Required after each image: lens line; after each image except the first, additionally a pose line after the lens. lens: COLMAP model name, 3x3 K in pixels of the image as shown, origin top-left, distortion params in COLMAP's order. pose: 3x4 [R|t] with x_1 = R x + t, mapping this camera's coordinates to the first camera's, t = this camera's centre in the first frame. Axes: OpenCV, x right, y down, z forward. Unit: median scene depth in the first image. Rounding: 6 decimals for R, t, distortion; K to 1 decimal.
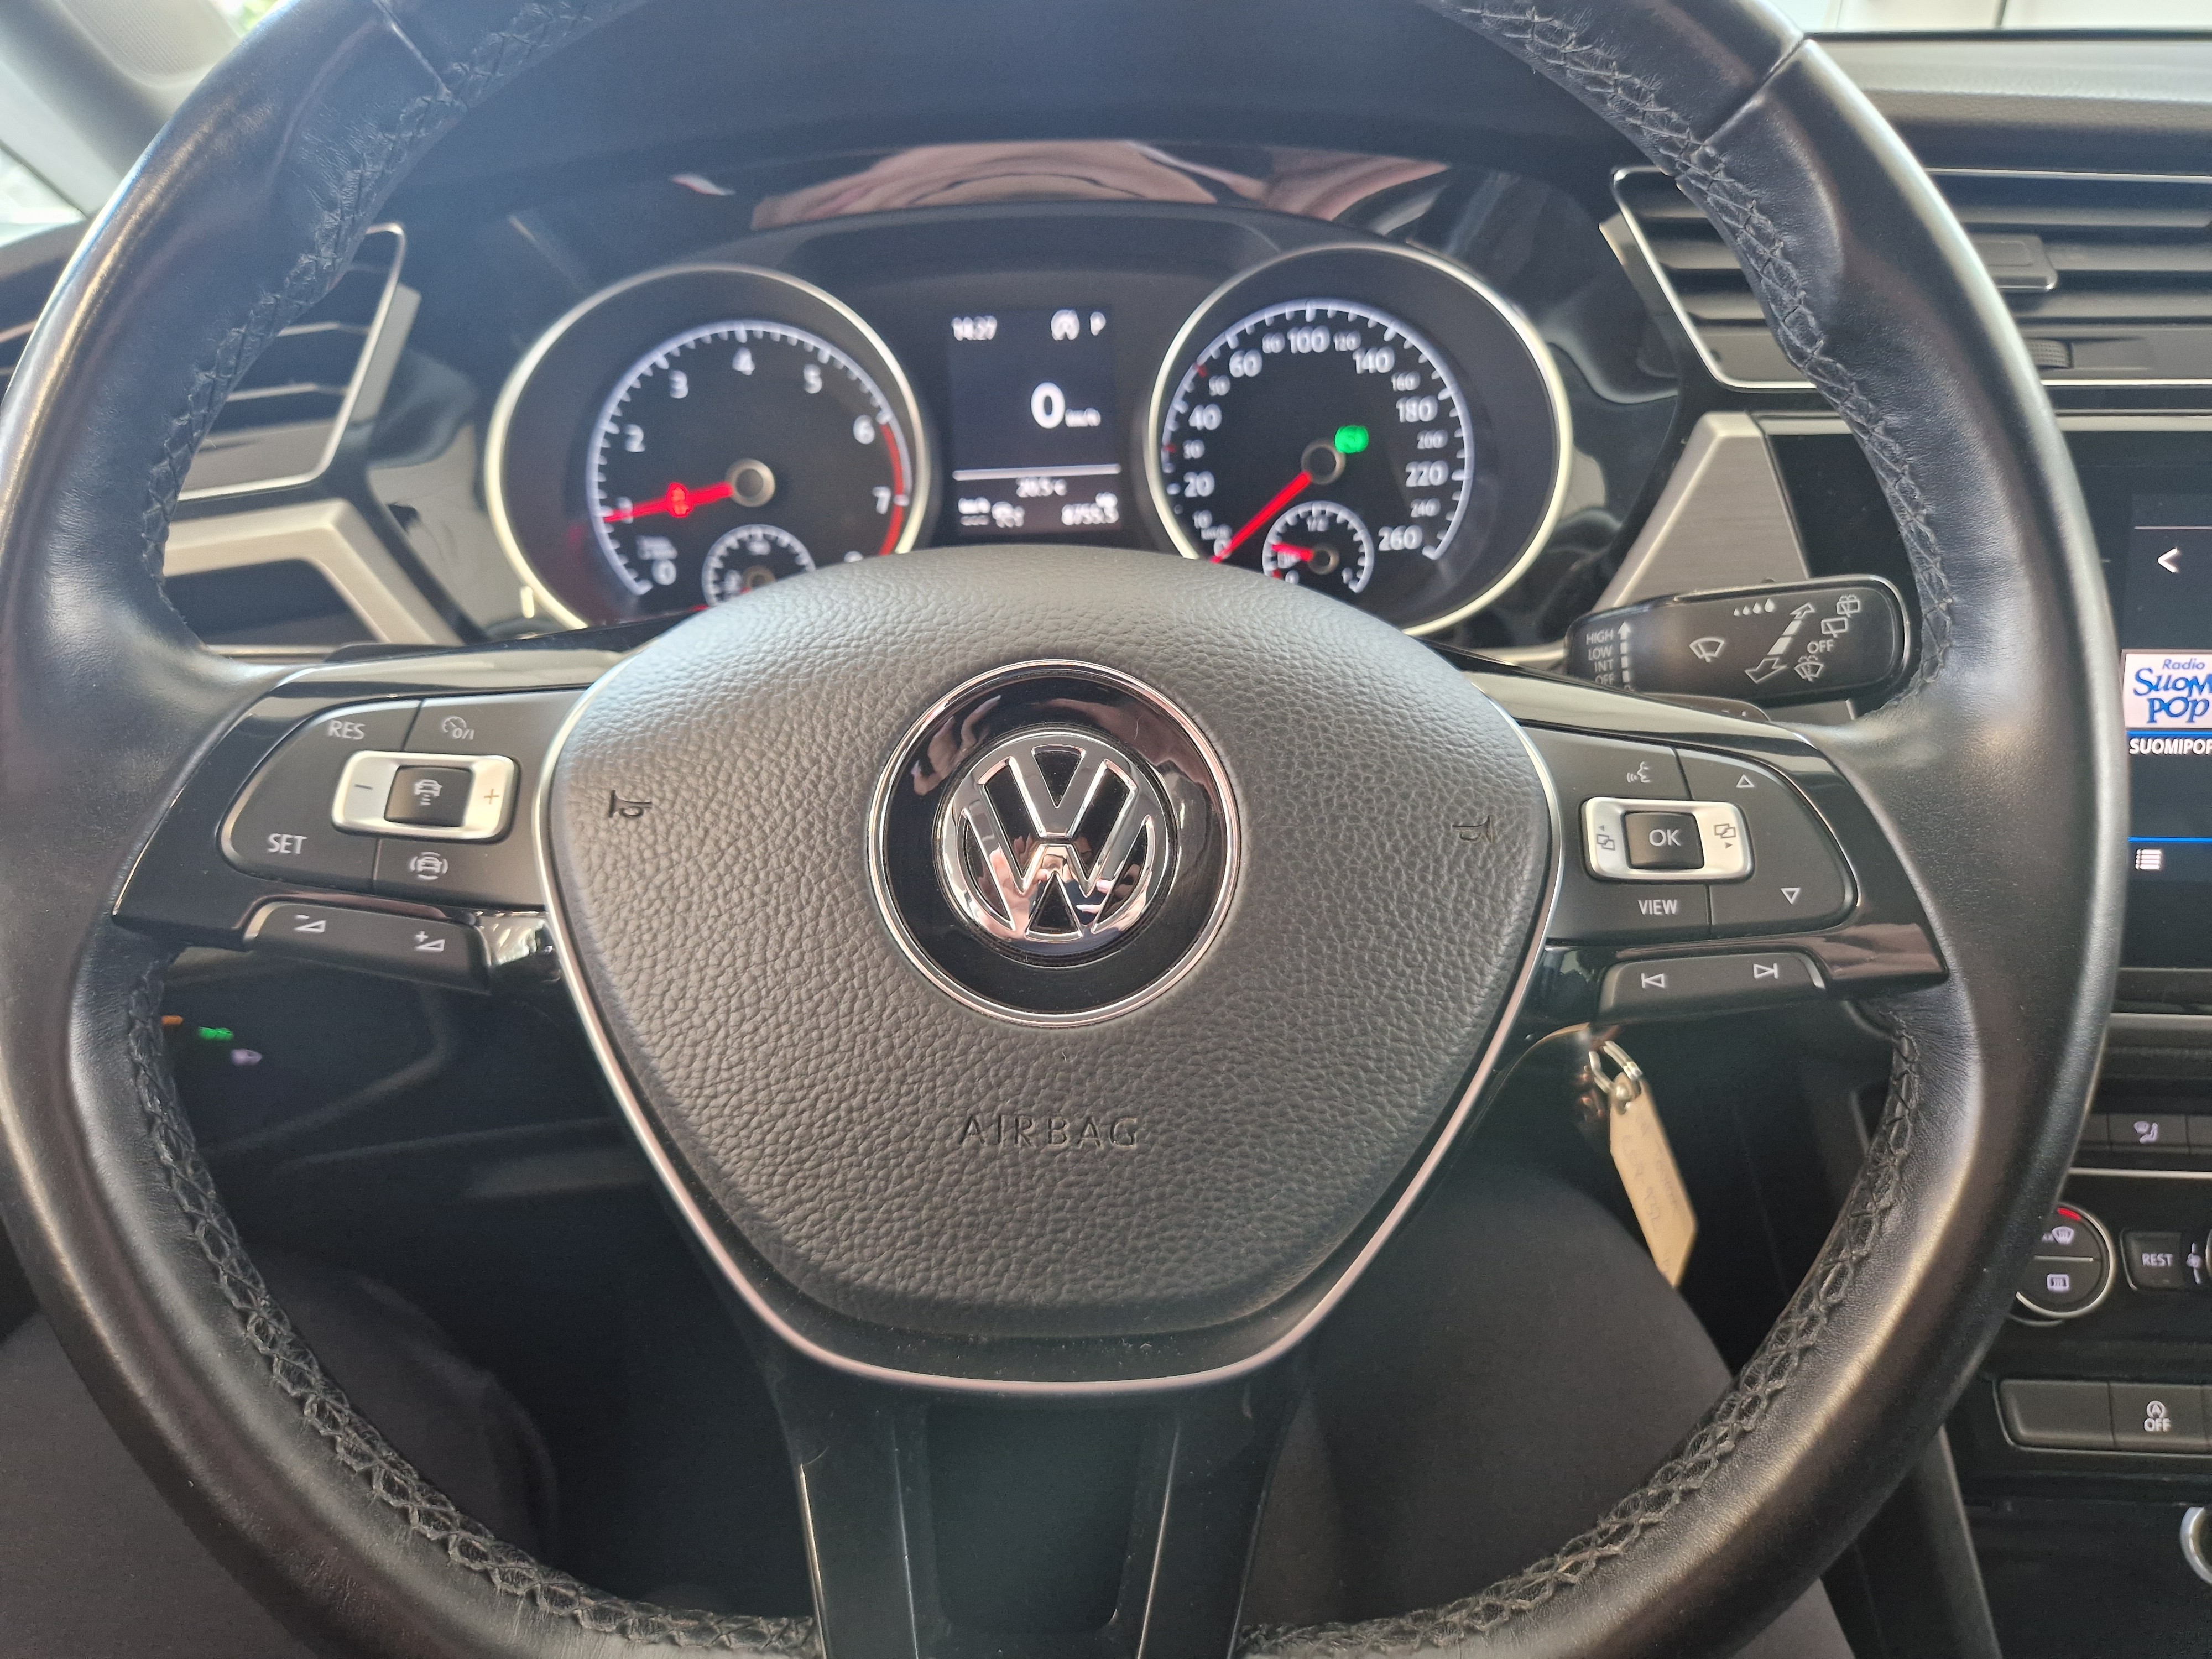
lens RADIAL K [[1504.0, 0, 1136.4], [0, 1504.0, 861.5], [0, 0, 1]] dist [0.002292, -0.000101]
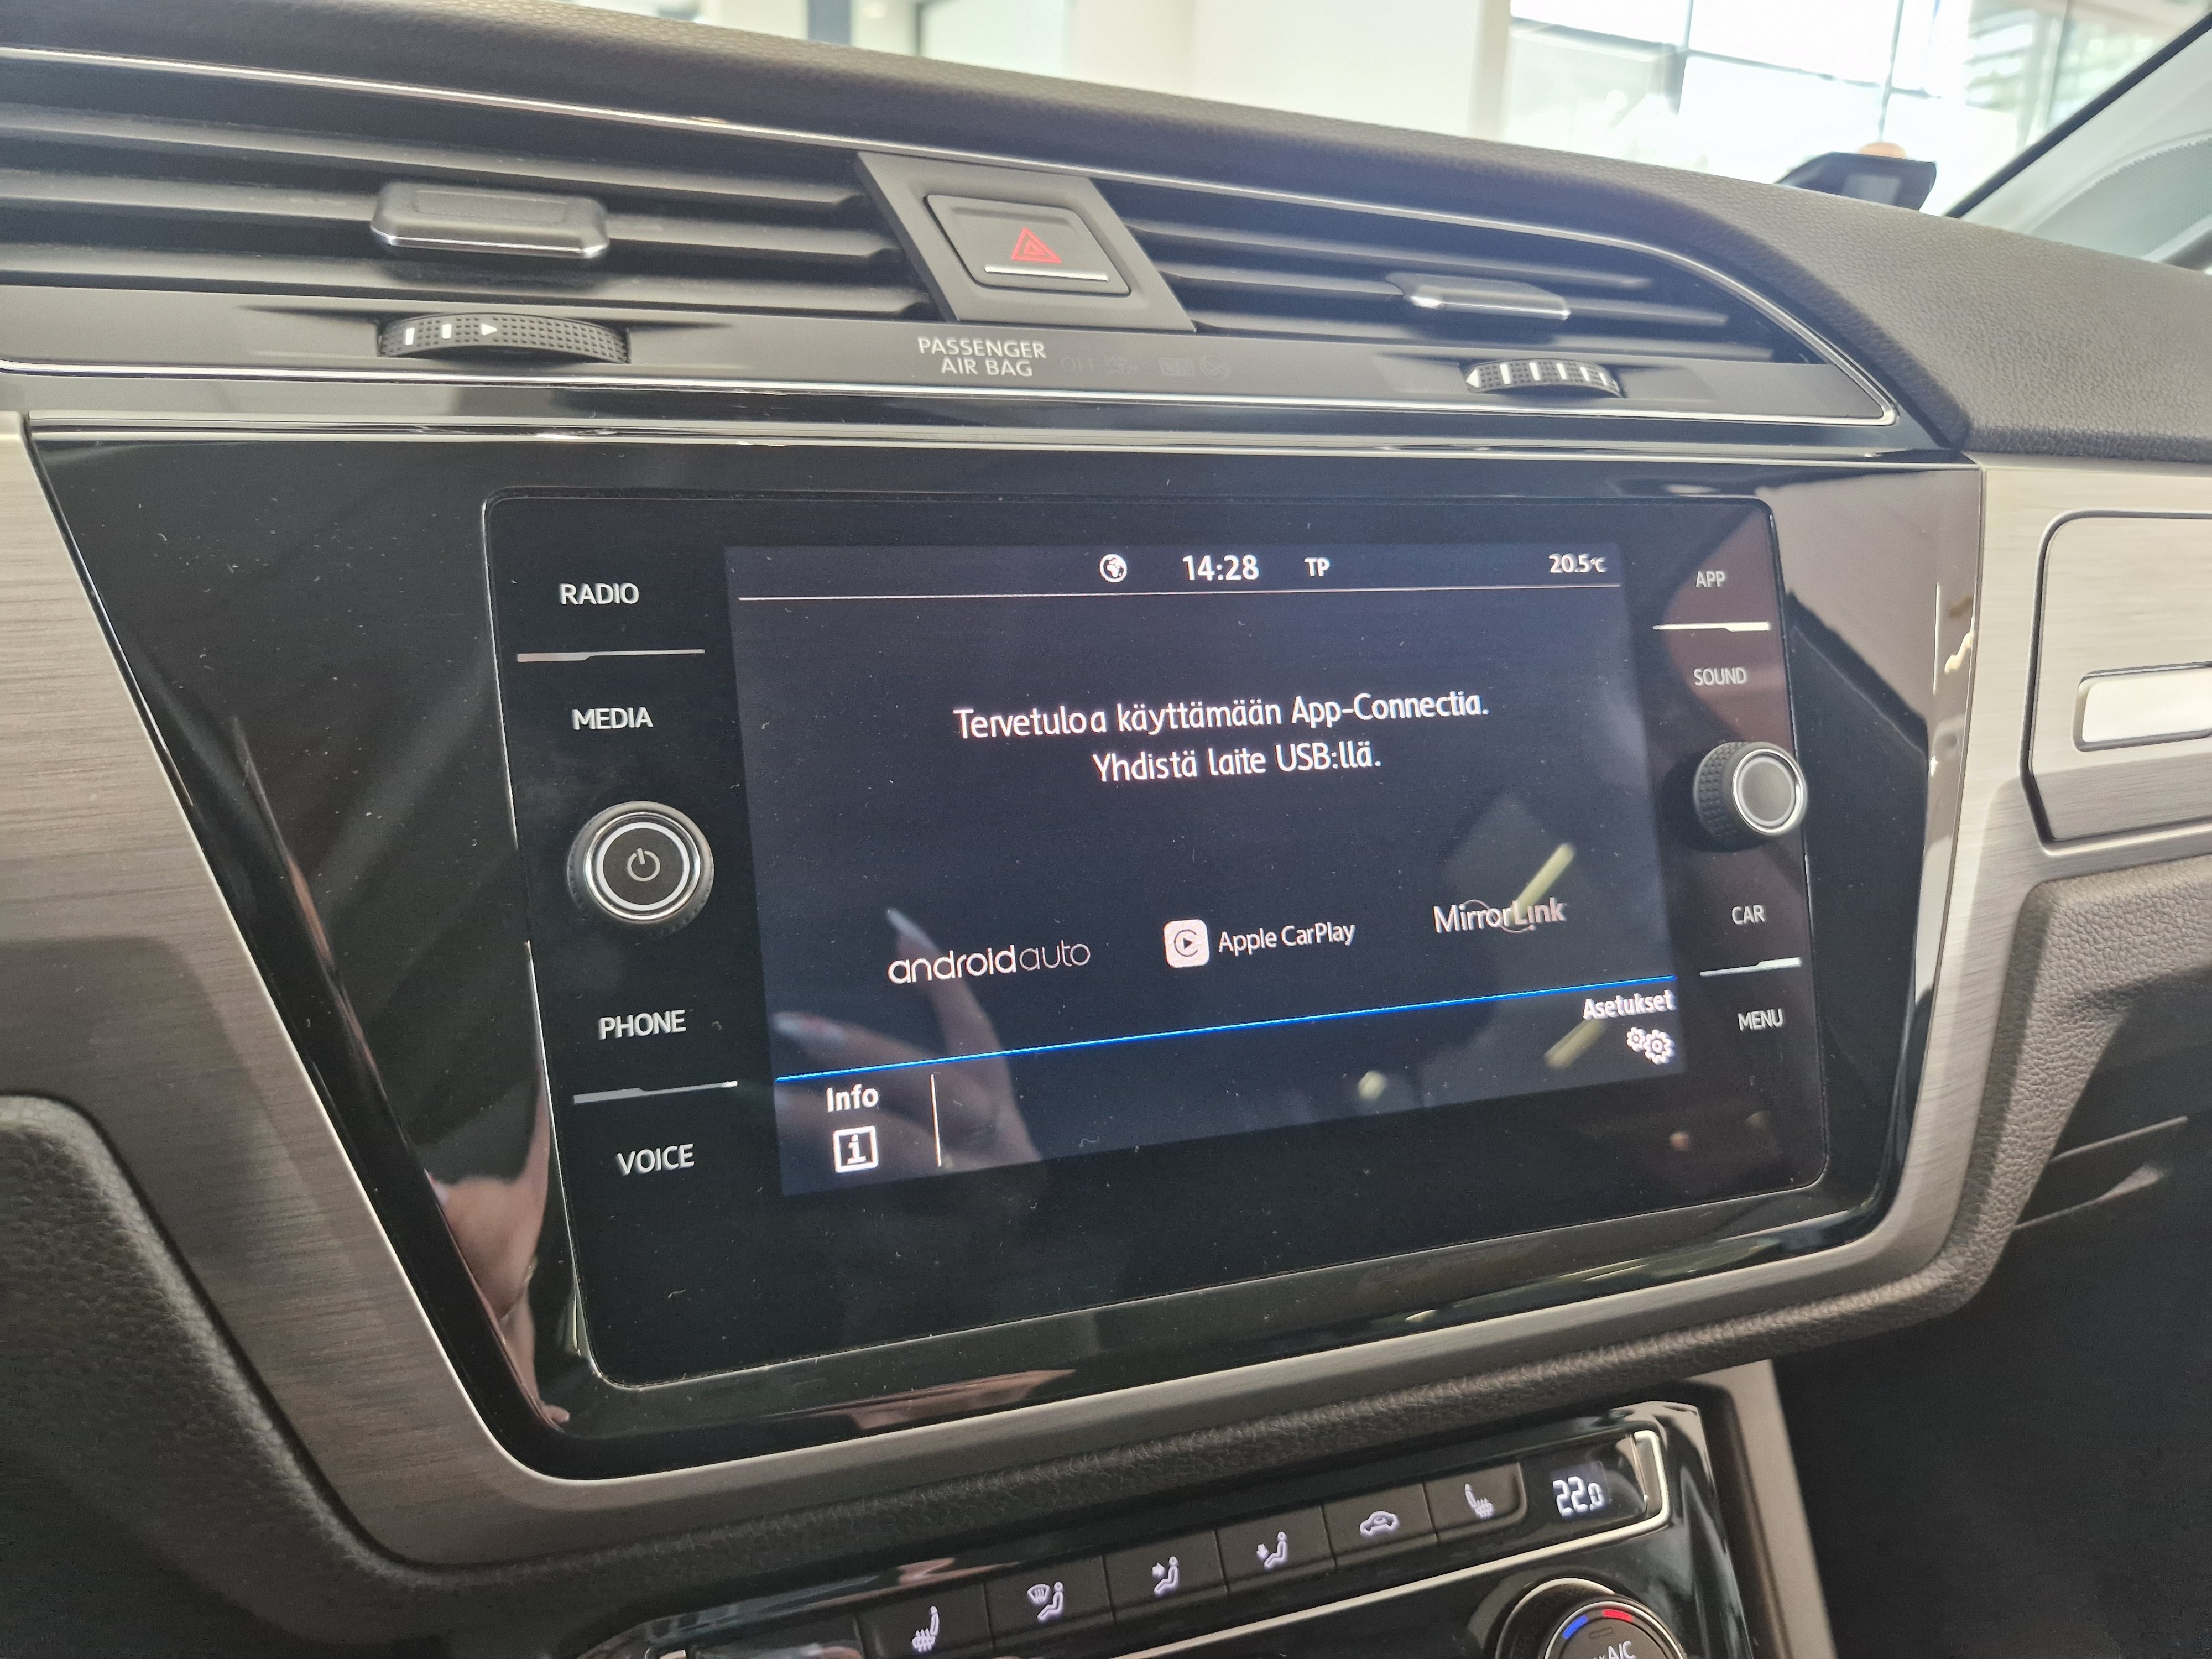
lens RADIAL K [[1532.3, 0, 1107.5], [0, 1532.3, 823.8], [0, 0, 1]] dist [0.026997, -0.040275]
pose [[0.924538, -0.058150, 0.376628, 0.464381], [0.151777, 0.962712, -0.223941, 0.021069], [-0.349563, 0.264205, 0.898889, 0.345194]]
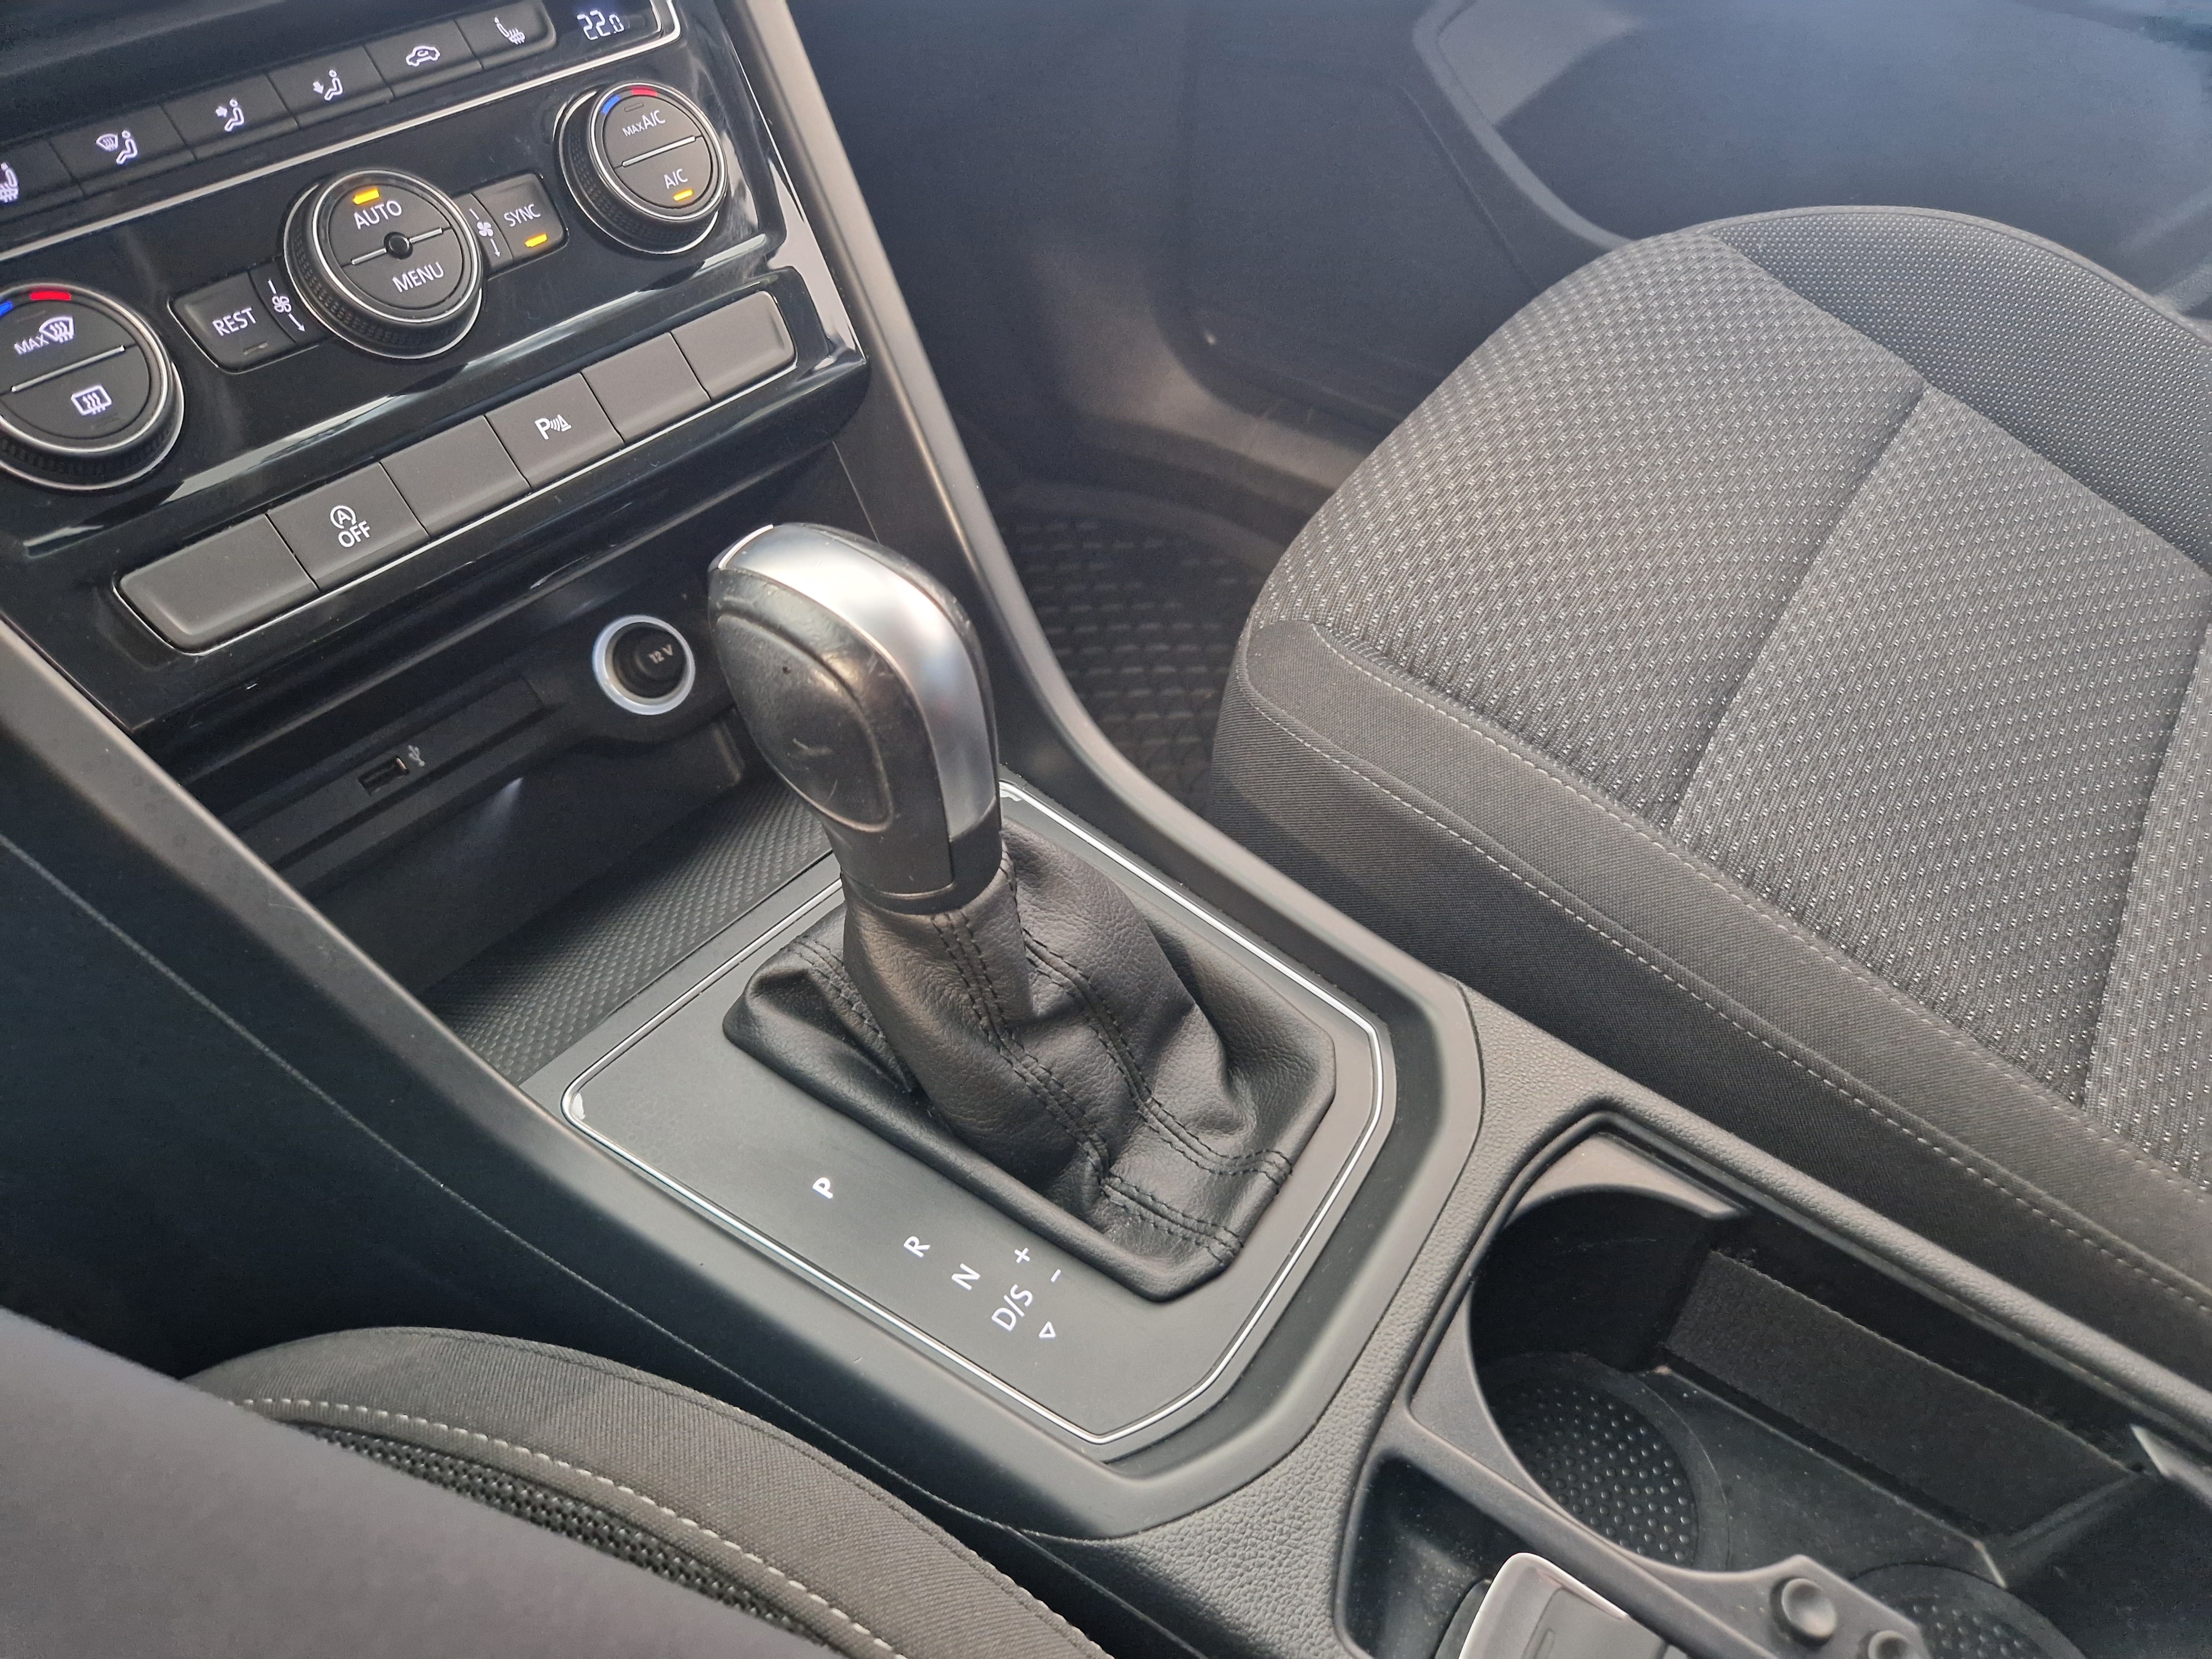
lens RADIAL K [[1505.8, 0, 1103.9], [0, 1505.8, 852.1], [0, 0, 1]] dist [0.032070, -0.042965]
pose [[0.604669, -0.560990, 0.565390, 0.372667], [0.362443, 0.825912, 0.431862, 0.296560], [-0.709232, -0.056212, 0.702730, 0.207264]]
